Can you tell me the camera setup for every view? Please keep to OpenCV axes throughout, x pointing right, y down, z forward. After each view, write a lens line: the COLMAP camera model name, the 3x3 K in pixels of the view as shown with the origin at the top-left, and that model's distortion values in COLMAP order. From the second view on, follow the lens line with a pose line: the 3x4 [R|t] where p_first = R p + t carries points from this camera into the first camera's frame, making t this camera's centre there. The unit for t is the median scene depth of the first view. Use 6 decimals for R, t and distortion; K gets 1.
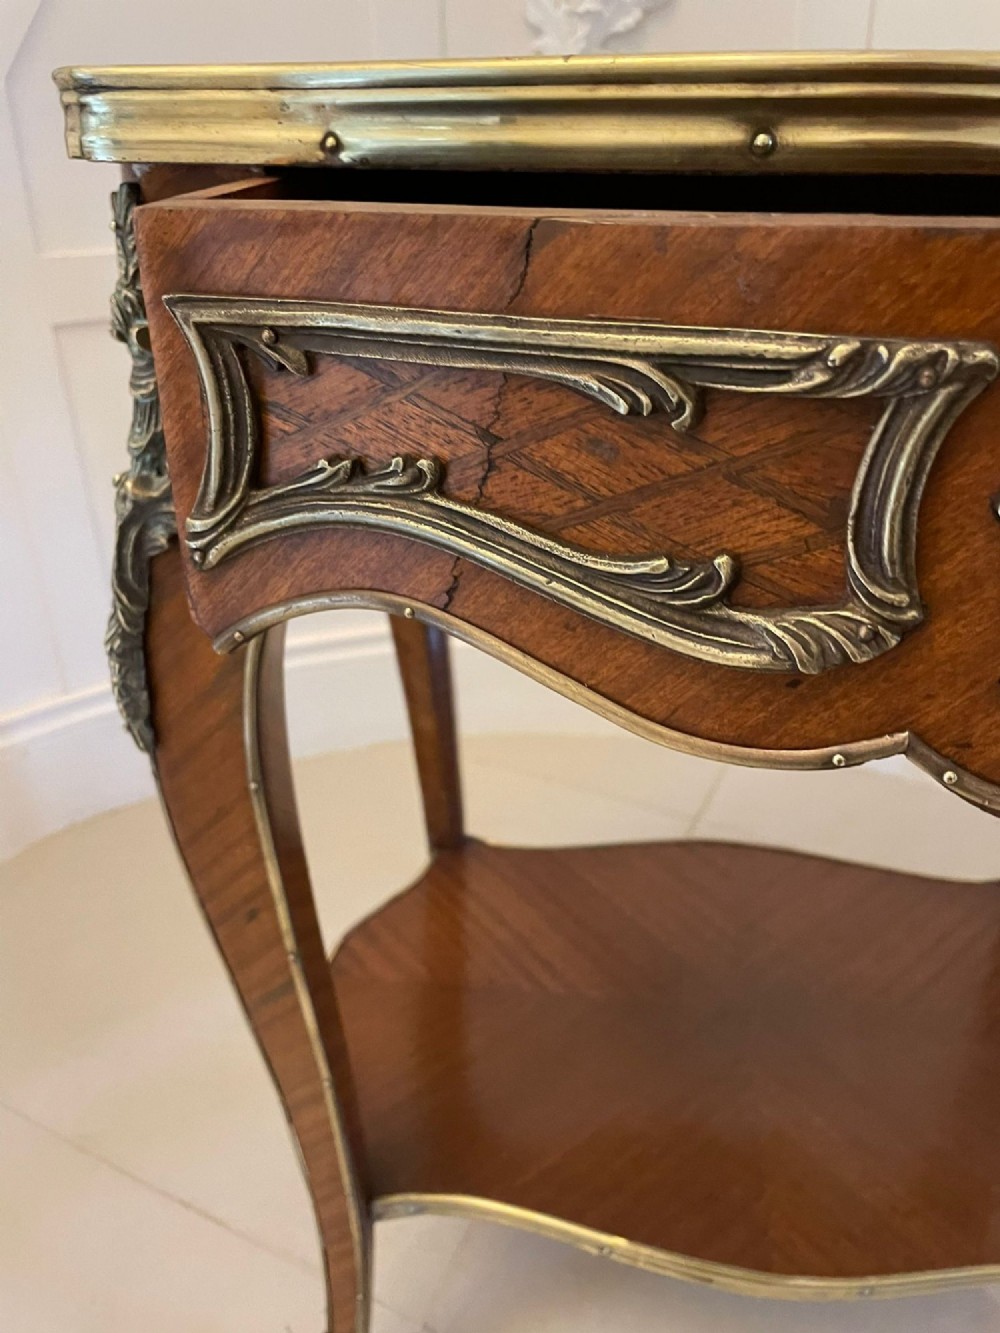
lens RADIAL K [[1030.9, 0, 489.0], [0, 1030.9, 661.9], [0, 0, 1]] dist [0.058777, -0.106235]
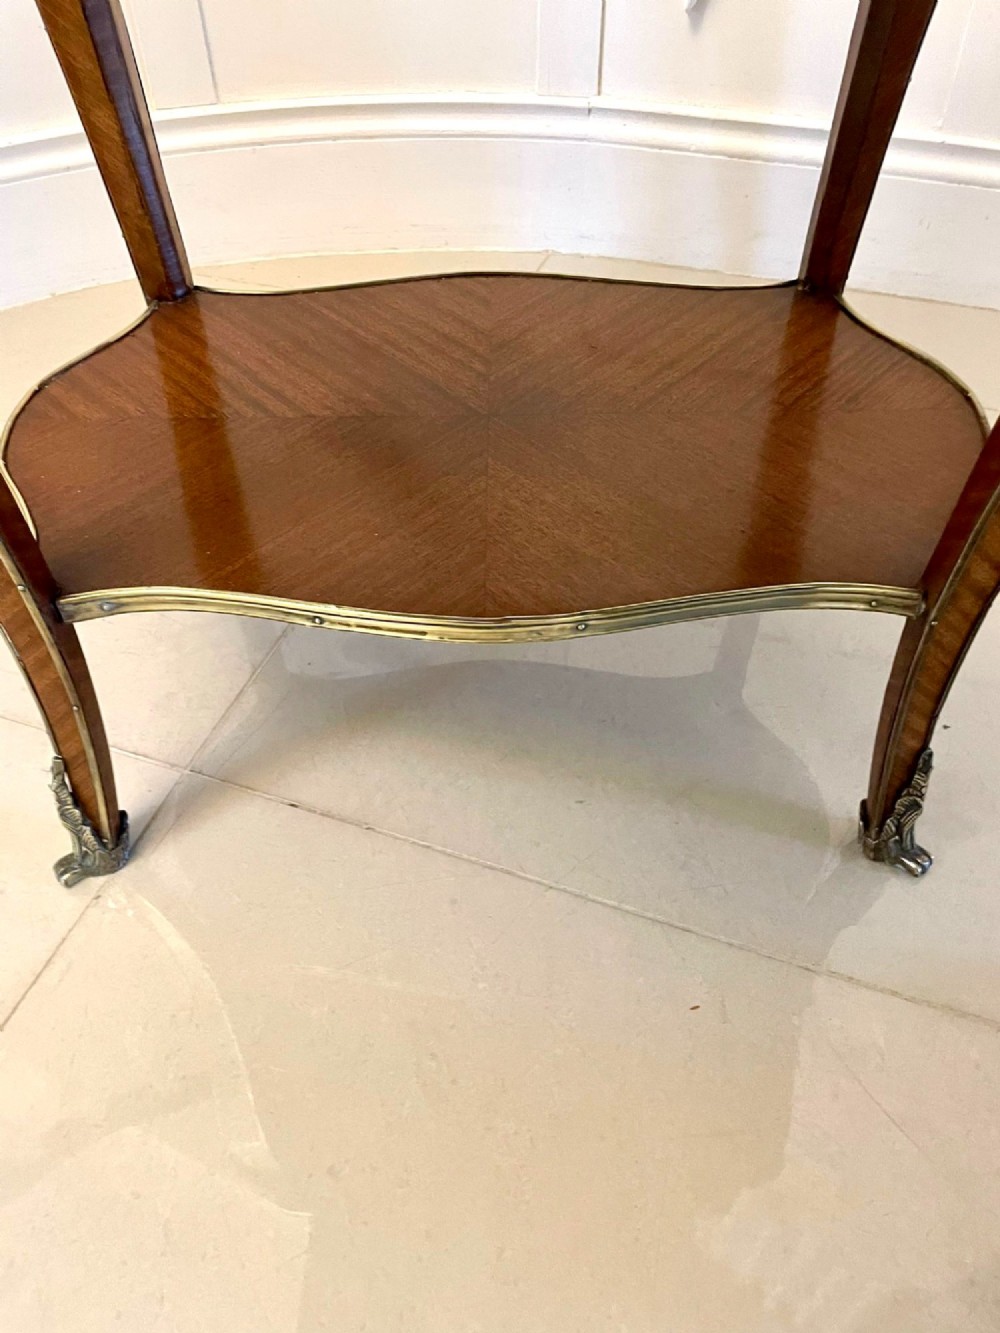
lens RADIAL K [[1012.6, 0, 493.2], [0, 1012.6, 667.5], [0, 0, 1]] dist [0.062623, -0.007924]
pose [[0.991811, -0.091592, 0.089008, 0.479432], [0.057514, 0.942559, 0.329051, 0.799671], [-0.114034, -0.321237, 0.940108, 0.248579]]
